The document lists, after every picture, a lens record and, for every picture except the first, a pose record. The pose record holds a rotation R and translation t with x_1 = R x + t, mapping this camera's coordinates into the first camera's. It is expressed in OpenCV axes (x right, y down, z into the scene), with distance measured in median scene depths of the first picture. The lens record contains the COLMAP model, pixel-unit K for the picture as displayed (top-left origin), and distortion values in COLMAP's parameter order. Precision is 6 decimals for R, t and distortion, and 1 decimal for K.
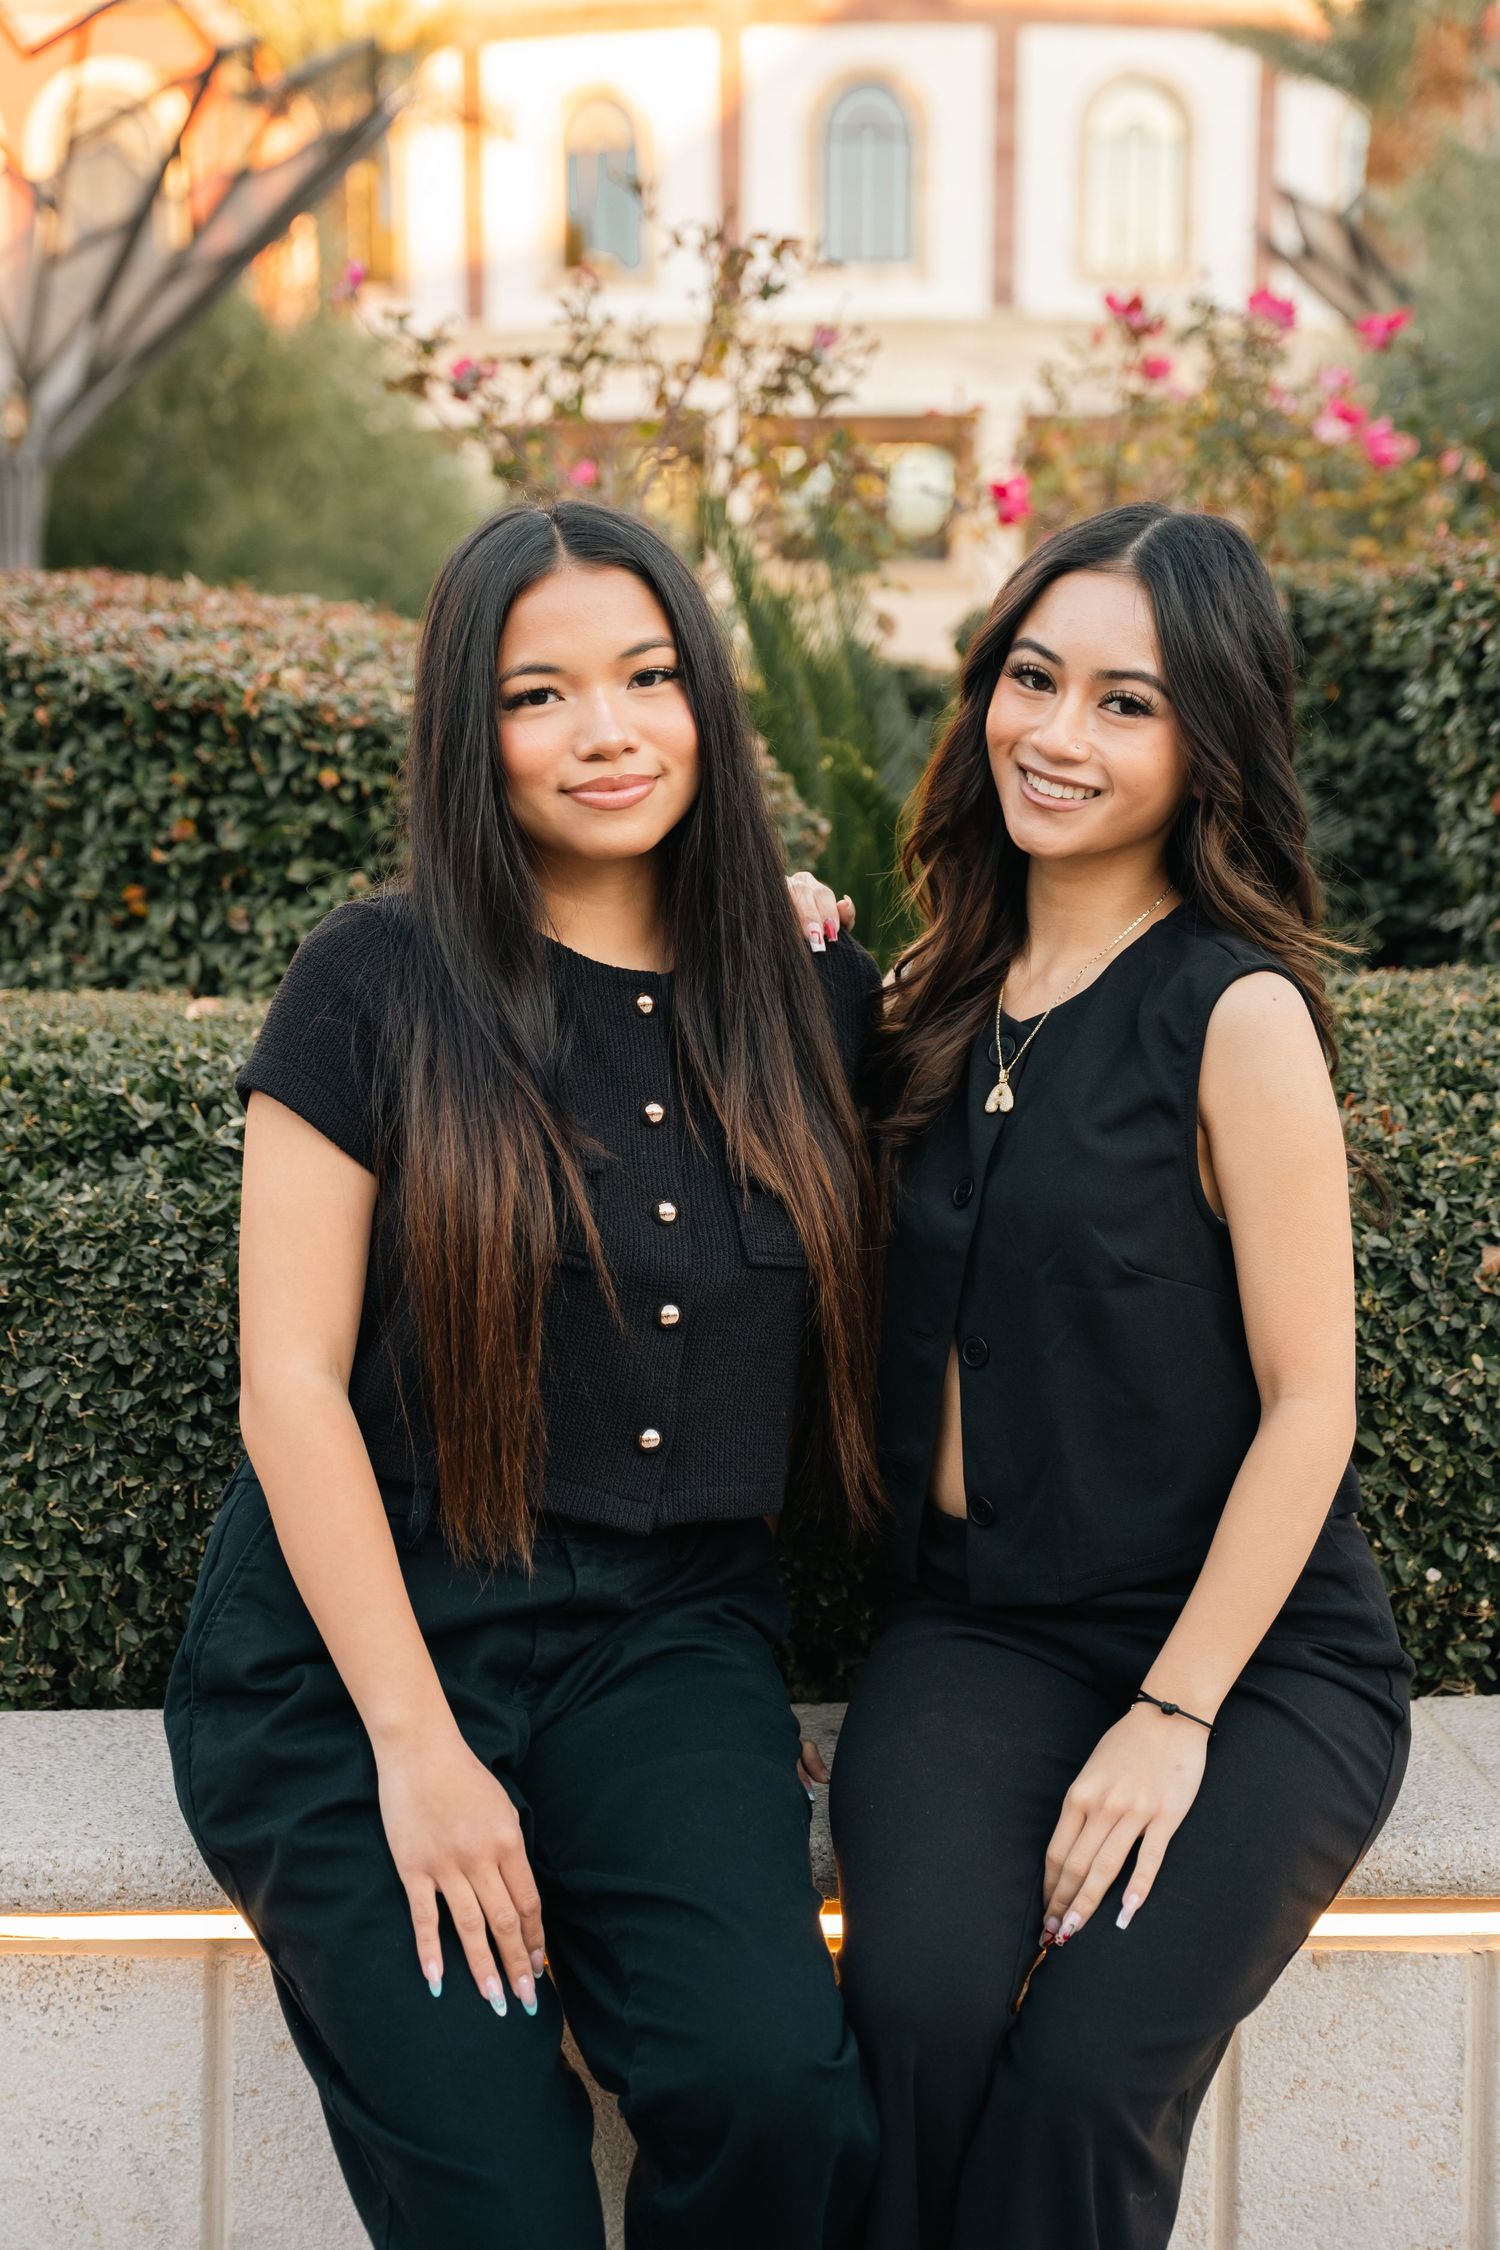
lens RADIAL K [[3070.0, 0, 750.0], [0, 3070.0, 1125.0], [0, 0, 1]] dist [0.022909, 0.737793]
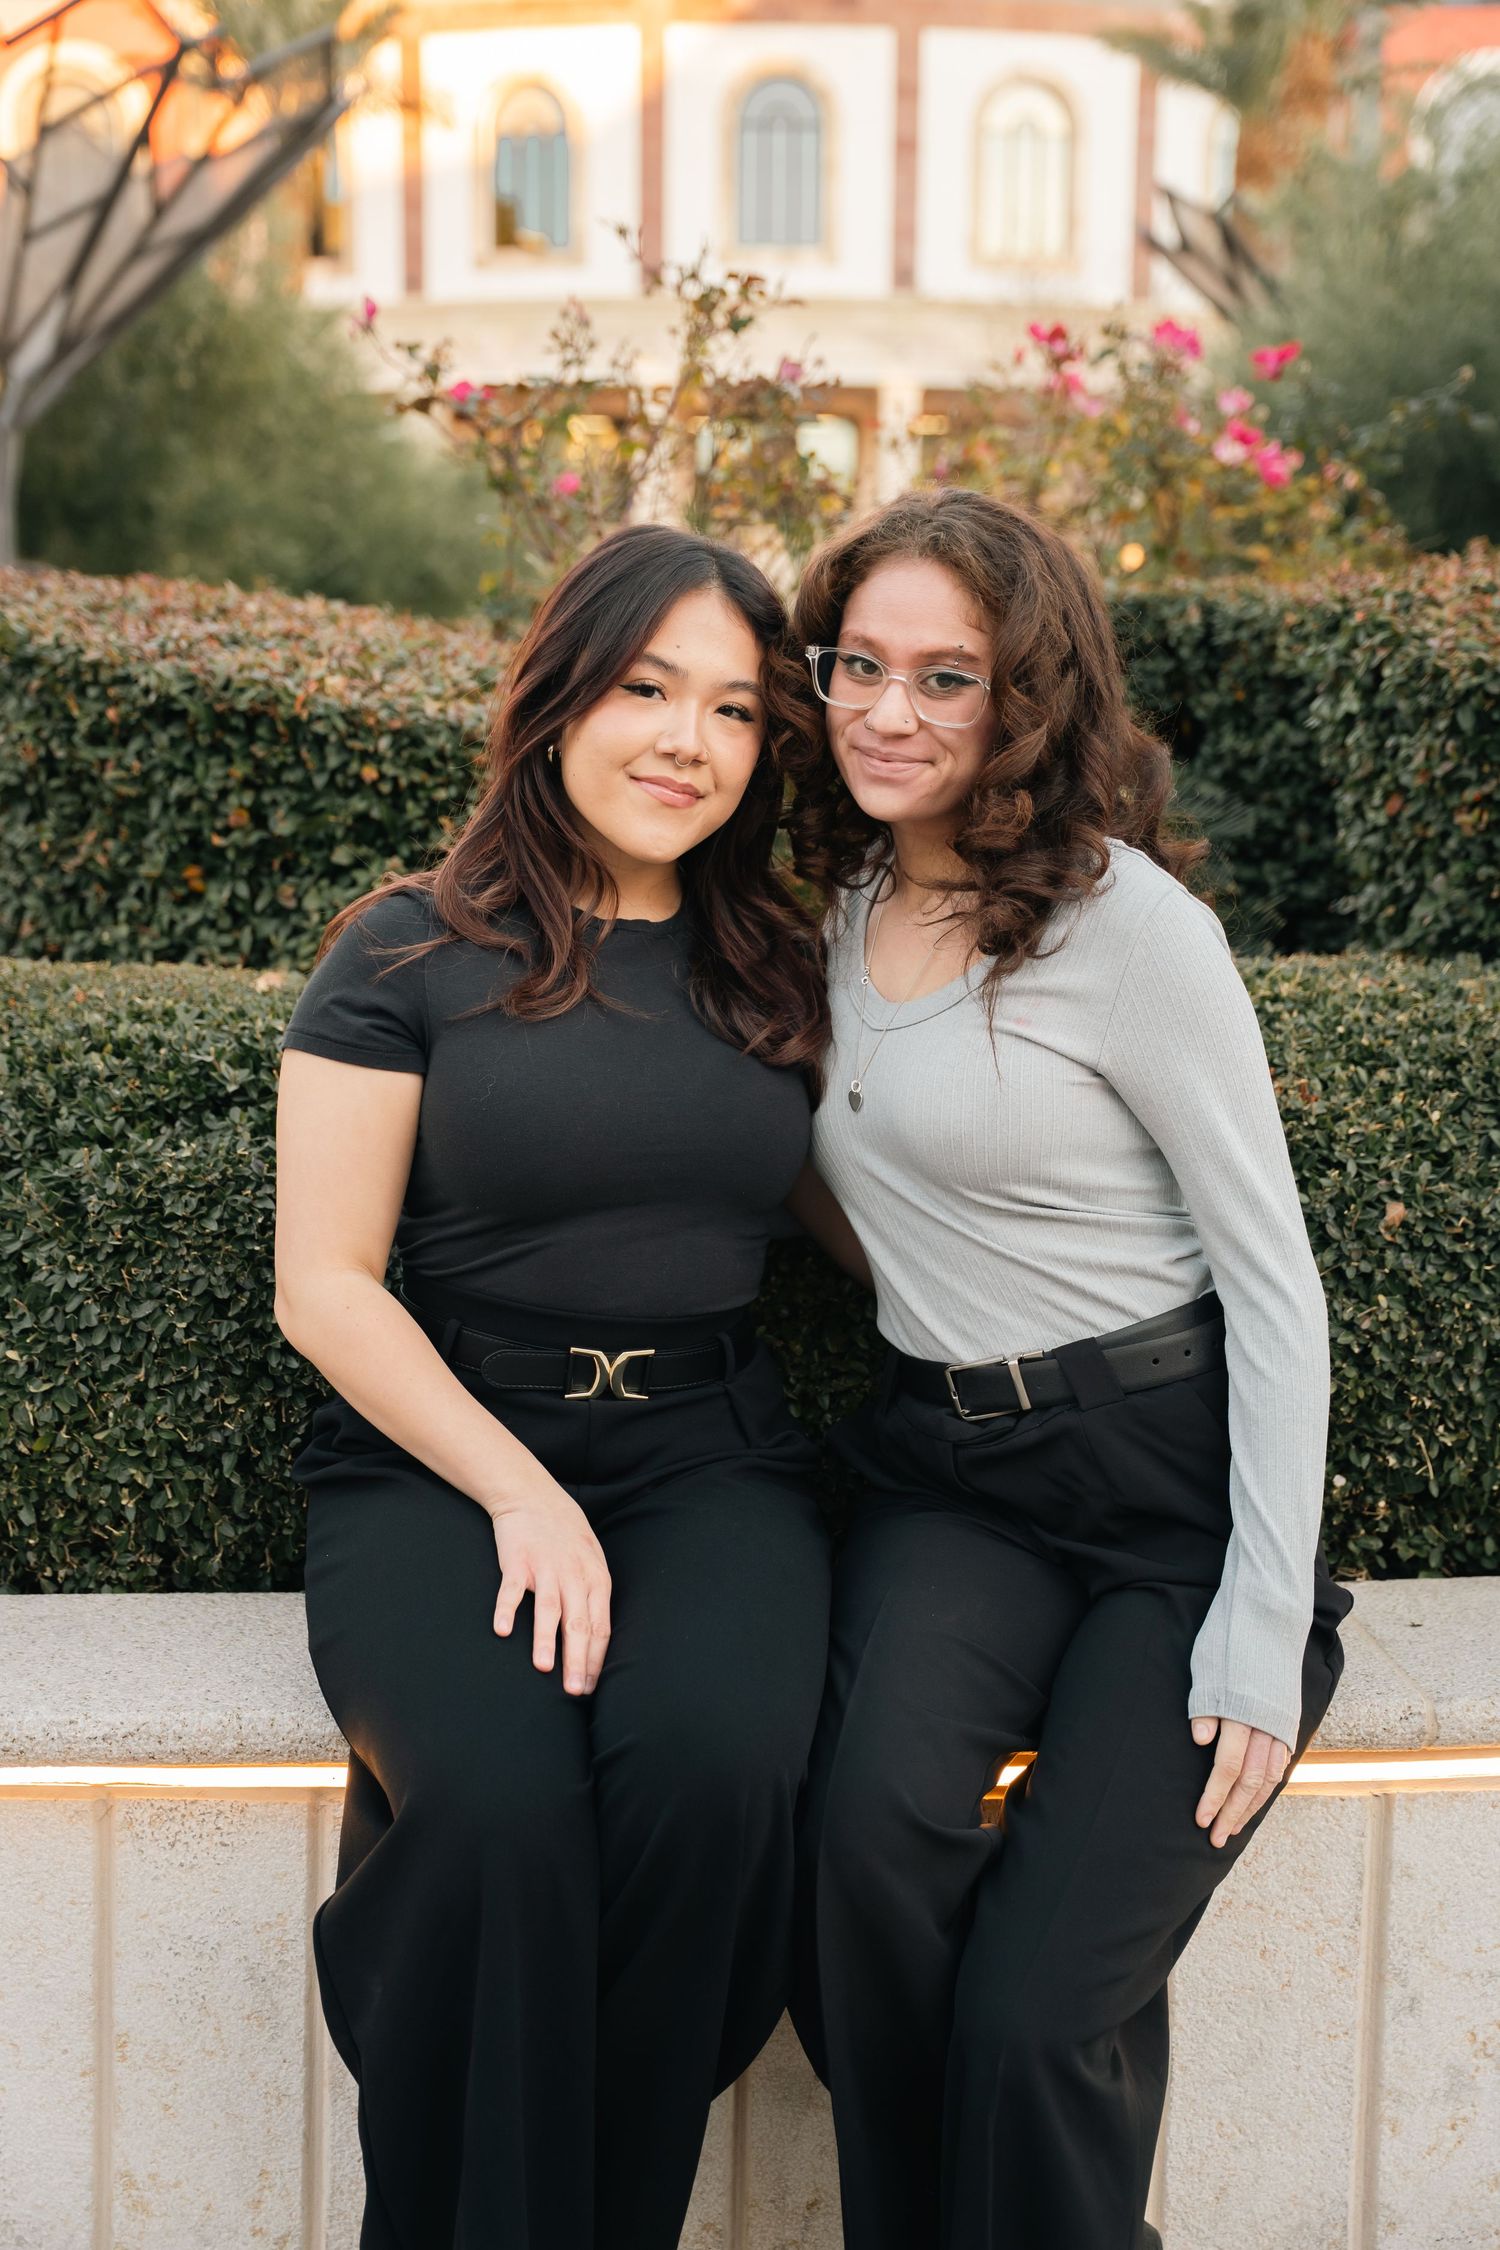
lens RADIAL K [[2831.1, 0, 750.0], [0, 2831.1, 1125.0], [0, 0, 1]] dist [-0.003129, 0.581116]
pose [[0.999494, 0.005569, 0.031305, -0.028652], [-0.006490, 0.999547, 0.029384, -0.014917], [-0.031127, -0.029572, 0.999078, -0.052046]]
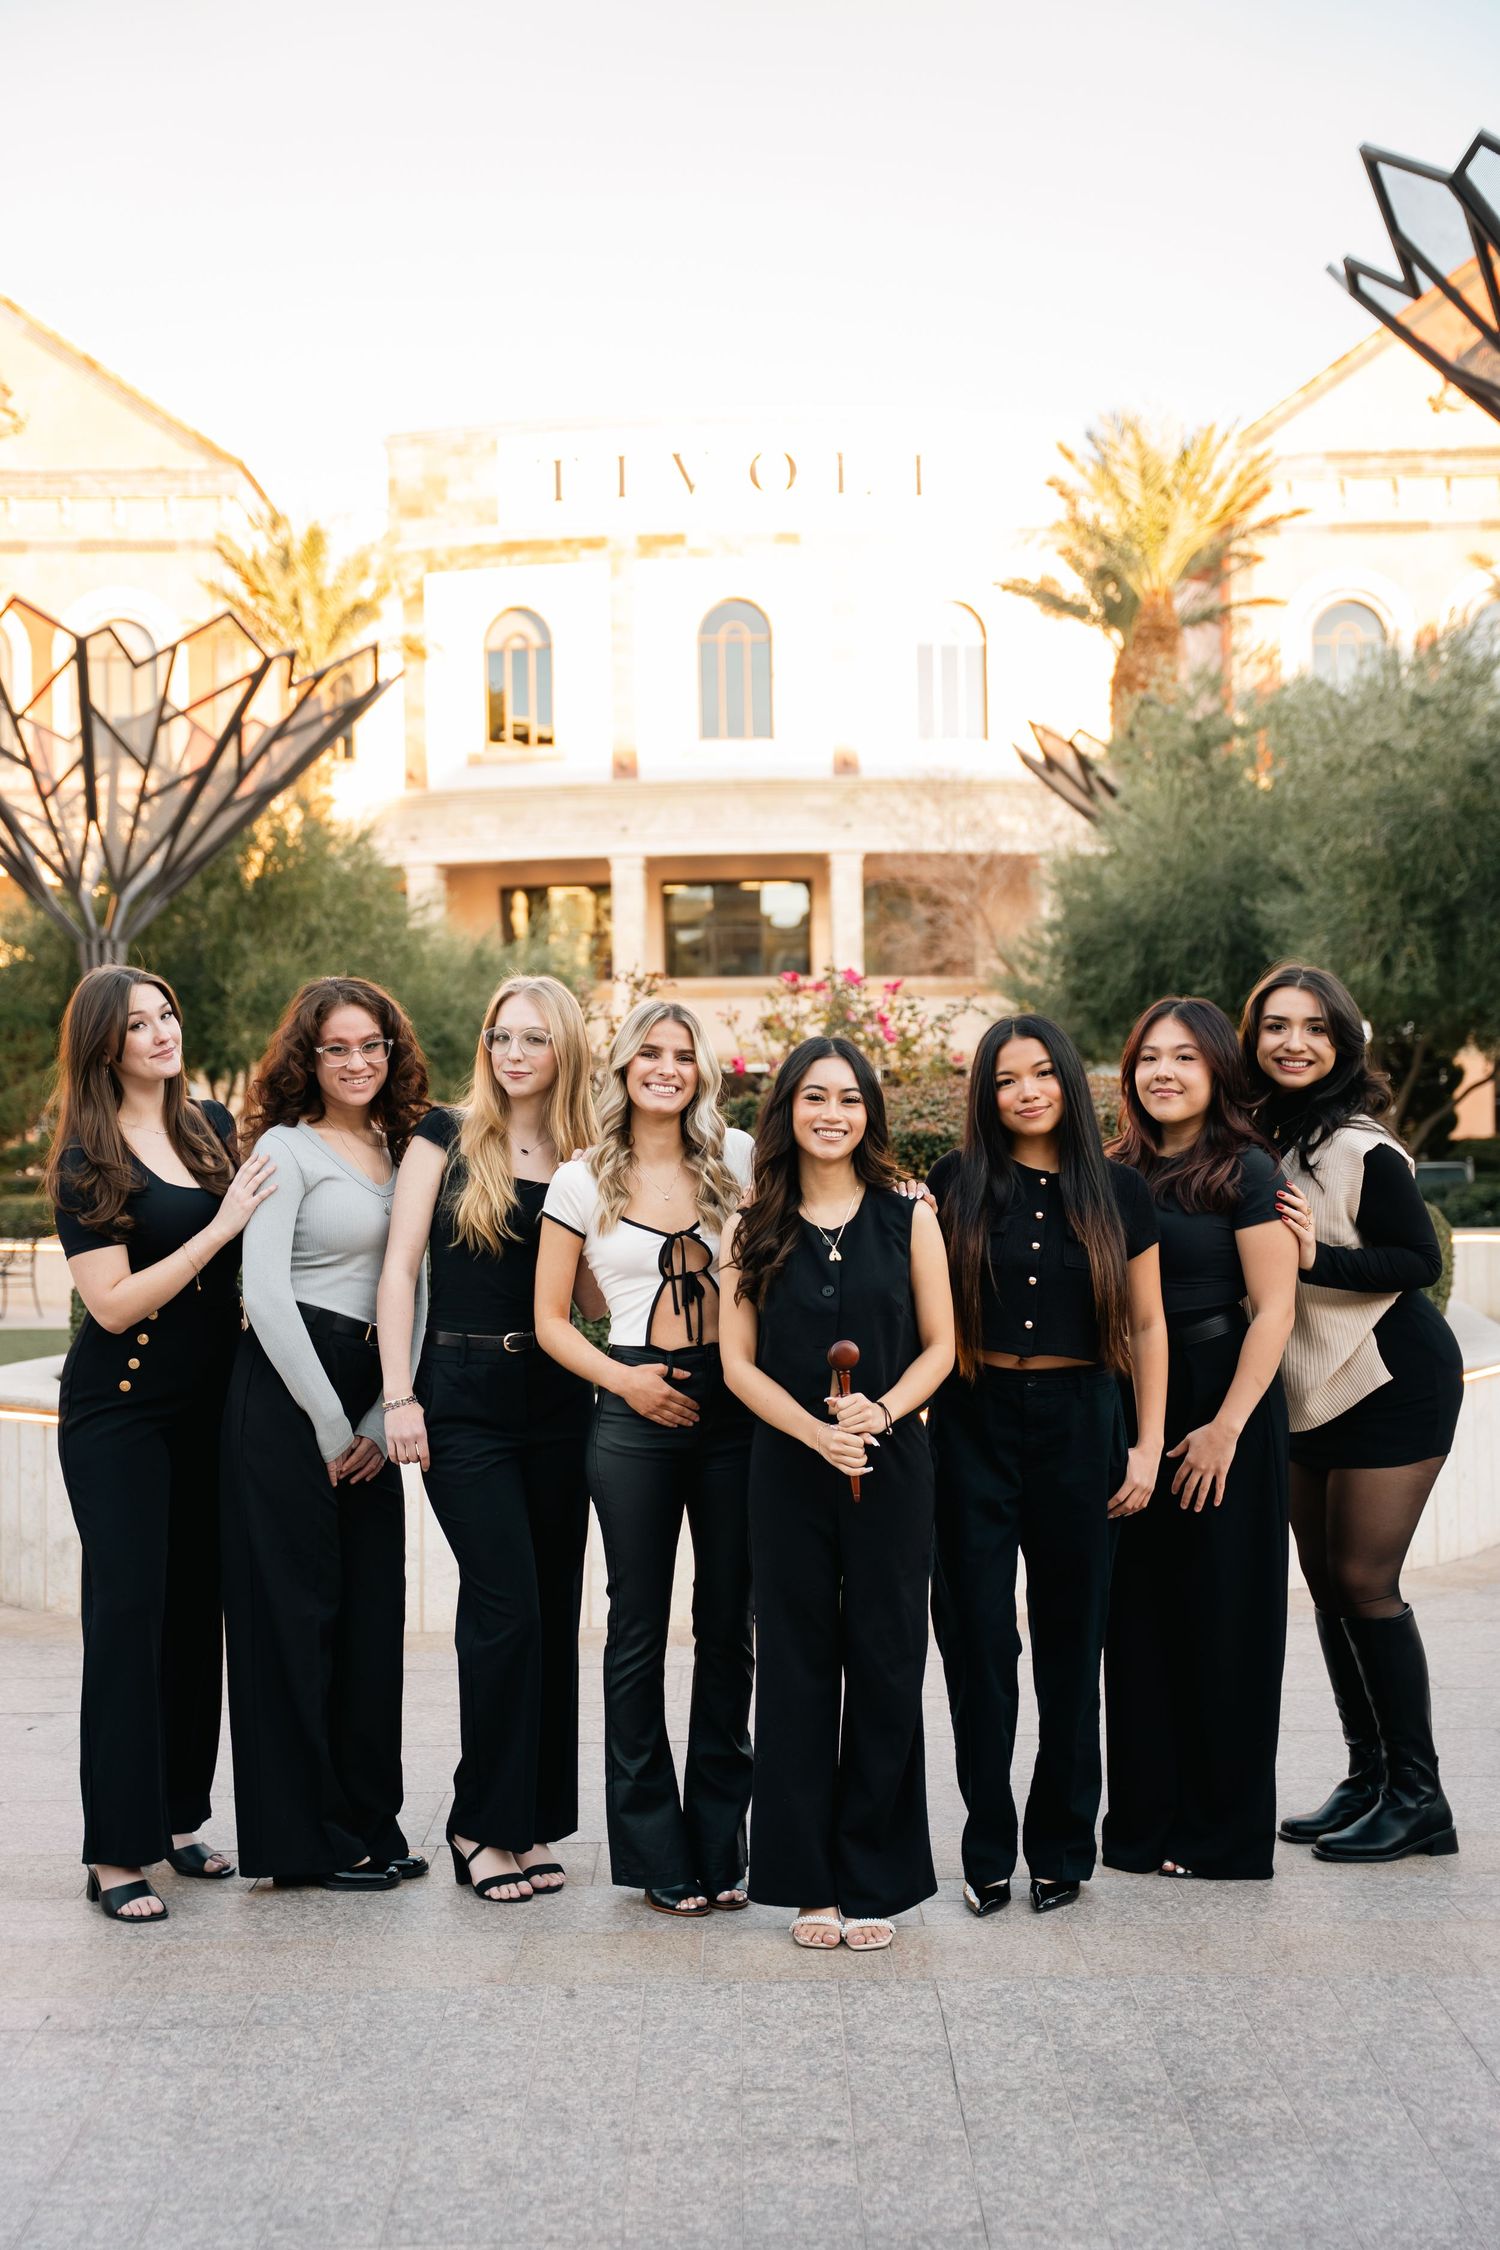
lens RADIAL K [[2865.0, 0, 750.0], [0, 2865.0, 1125.0], [0, 0, 1]] dist [-0.002943, -0.000586]
pose [[0.999241, -0.015042, 0.035927, -0.000092], [0.019260, 0.992573, -0.120112, 0.212365], [-0.033854, 0.120713, 0.992110, -2.073997]]
